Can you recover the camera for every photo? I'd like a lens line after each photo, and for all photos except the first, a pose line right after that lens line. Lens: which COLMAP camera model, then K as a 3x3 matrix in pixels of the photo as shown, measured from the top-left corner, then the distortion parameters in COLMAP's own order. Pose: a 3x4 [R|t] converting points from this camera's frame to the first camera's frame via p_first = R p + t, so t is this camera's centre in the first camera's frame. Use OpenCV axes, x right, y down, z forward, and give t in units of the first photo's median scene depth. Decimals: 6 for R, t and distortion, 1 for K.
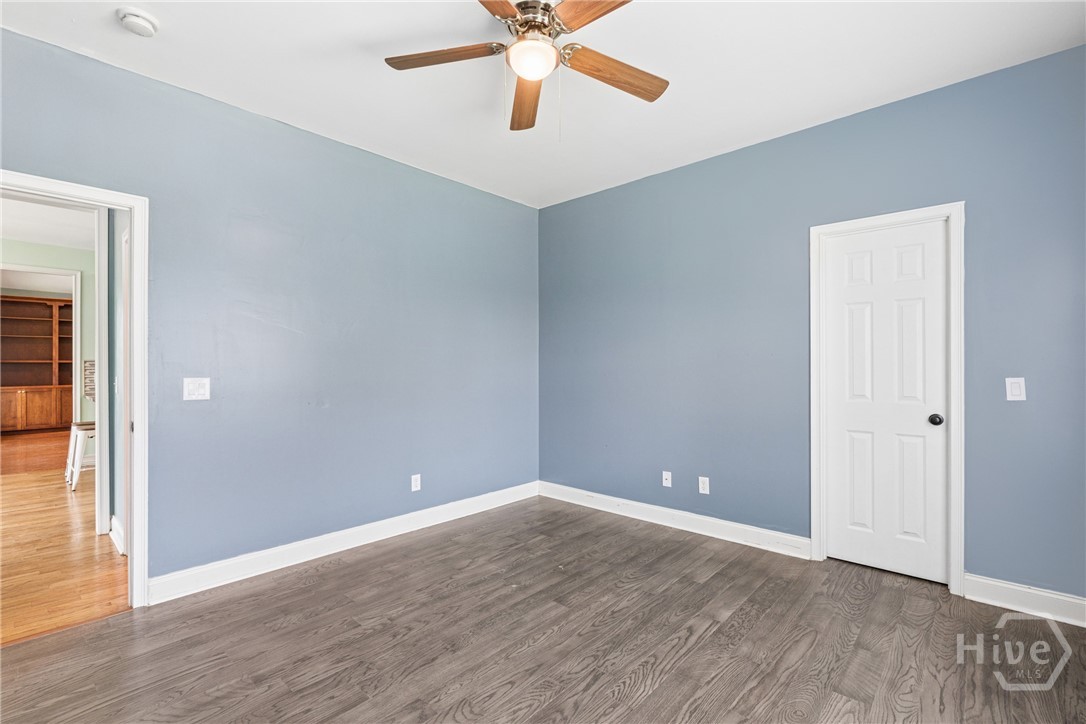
lens RADIAL K [[493.1, 0, 545.5], [0, 493.1, 365.3], [0, 0, 1]] dist [-0.002592, -0.000189]
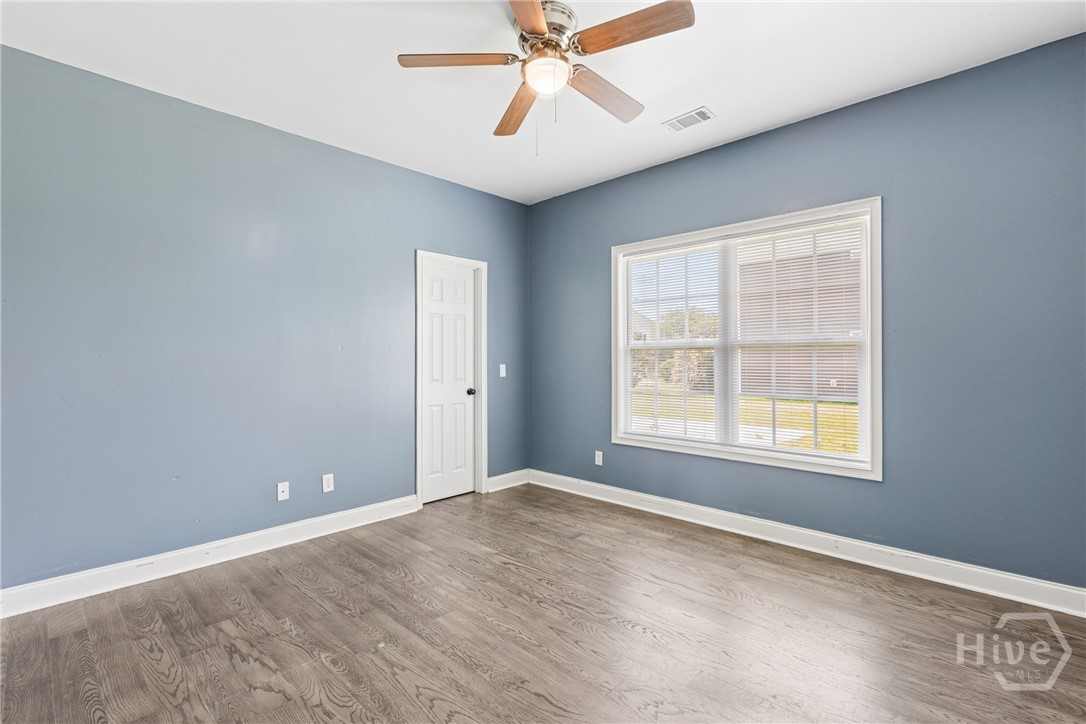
lens RADIAL K [[493.1, 0, 540.8], [0, 493.1, 360.0], [0, 0, 1]] dist [-0.002592, -0.000189]
pose [[0.015359, 0.001274, 0.999881, -0.820725], [0.003472, 0.999993, -0.001328, 0.008351], [-0.999876, 0.003492, 0.015355, 0.739051]]
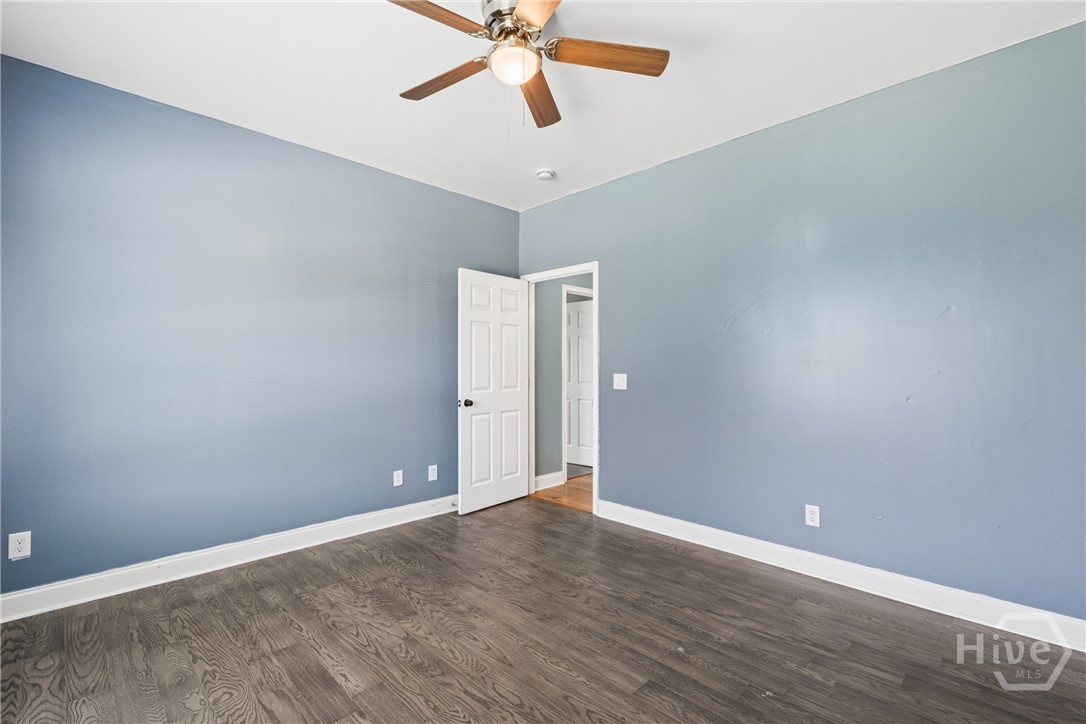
lens RADIAL K [[481.2, 0, 527.4], [0, 481.2, 362.8], [0, 0, 1]] dist [-0.001940, 0.000846]
pose [[-0.065438, -0.006111, -0.997838, 0.708187], [-0.001009, 0.999981, -0.006058, 0.002031], [0.997856, 0.000610, -0.065443, 0.807123]]
